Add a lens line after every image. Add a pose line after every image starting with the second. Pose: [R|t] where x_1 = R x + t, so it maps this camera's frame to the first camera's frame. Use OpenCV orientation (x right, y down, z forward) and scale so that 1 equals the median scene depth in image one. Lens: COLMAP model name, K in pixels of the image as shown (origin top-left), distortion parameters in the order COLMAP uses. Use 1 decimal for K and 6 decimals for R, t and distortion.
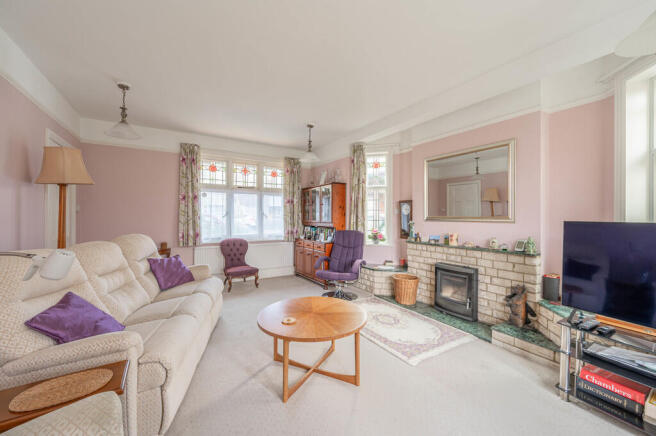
lens RADIAL K [[258.0, 0, 325.7], [0, 258.0, 216.5], [0, 0, 1]] dist [-0.002192, -0.000630]
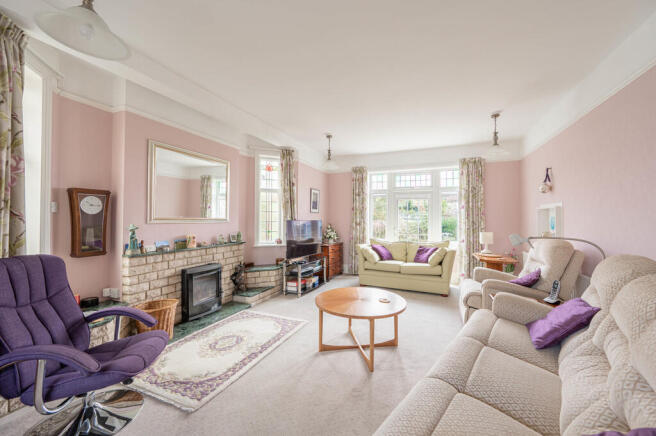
lens RADIAL K [[258.0, 0, 326.6], [0, 258.0, 217.1], [0, 0, 1]] dist [-0.002192, -0.000630]
pose [[-0.579183, 0.002500, 0.815194, -0.658442], [0.000411, 0.999996, -0.002775, 0.000471], [-0.815197, -0.001272, -0.579182, 1.287949]]
